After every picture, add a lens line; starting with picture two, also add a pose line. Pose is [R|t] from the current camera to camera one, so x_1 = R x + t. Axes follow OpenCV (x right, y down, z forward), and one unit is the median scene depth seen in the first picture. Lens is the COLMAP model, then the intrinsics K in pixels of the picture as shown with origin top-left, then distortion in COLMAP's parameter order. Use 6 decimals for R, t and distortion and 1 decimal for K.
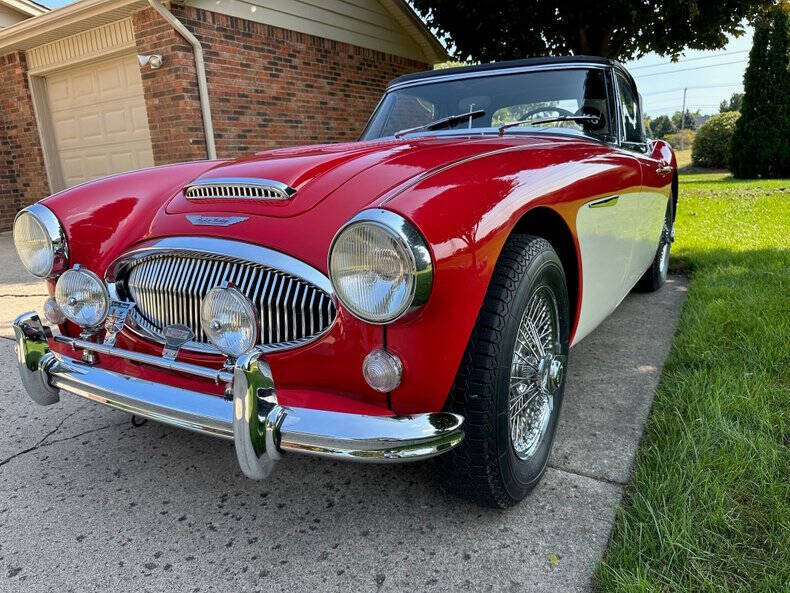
lens RADIAL K [[566.0, 0, 393.3], [0, 566.0, 293.0], [0, 0, 1]] dist [-0.012353, 0.004297]
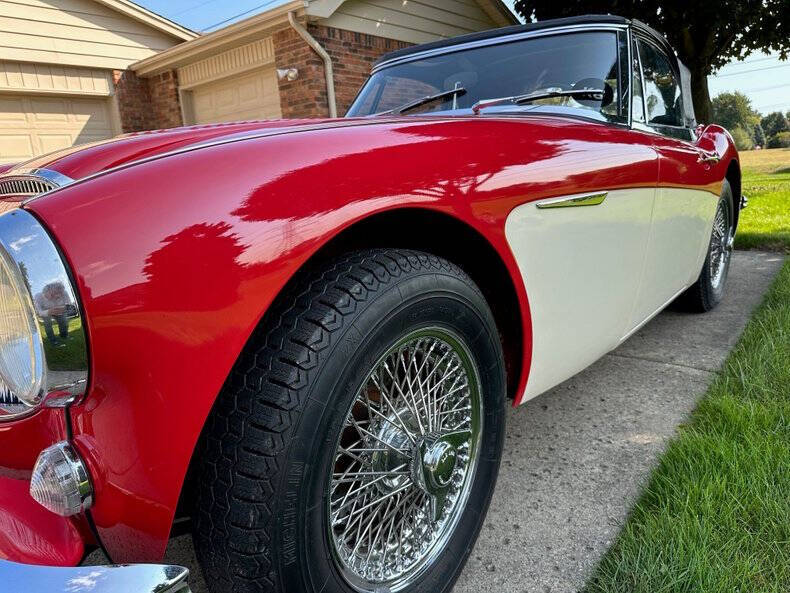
lens RADIAL K [[570.1, 0, 396.2], [0, 570.1, 293.0], [0, 0, 1]] dist [-0.013399, -0.006873]
pose [[0.989518, 0.018541, -0.143215, -0.037020], [-0.019783, 0.999778, -0.007255, 0.036072], [0.143048, 0.010012, 0.989665, -0.104434]]
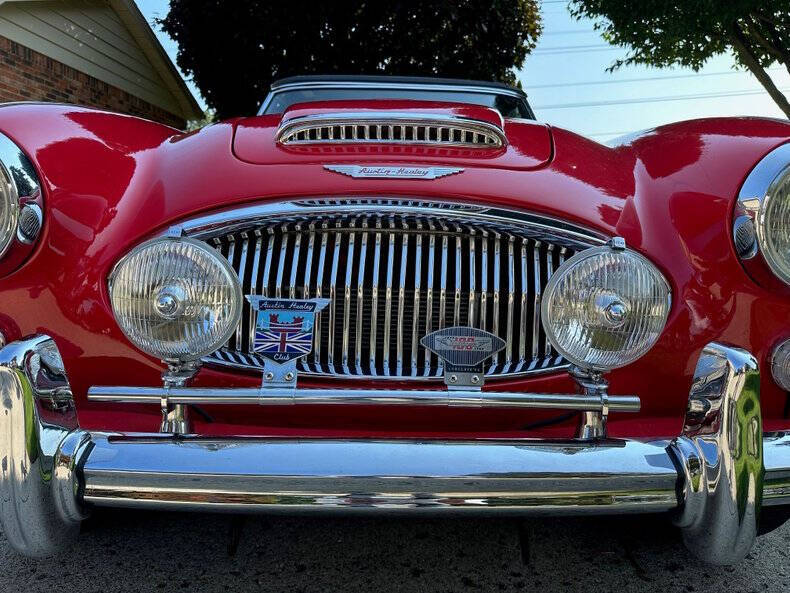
lens RADIAL K [[566.0, 0, 393.3], [0, 566.0, 293.0], [0, 0, 1]] dist [-0.012353, 0.004297]
pose [[0.859297, -0.009012, 0.511398, -0.232969], [0.066687, 0.993284, -0.094550, 0.058371], [-0.507111, 0.115350, 0.854127, -0.074616]]
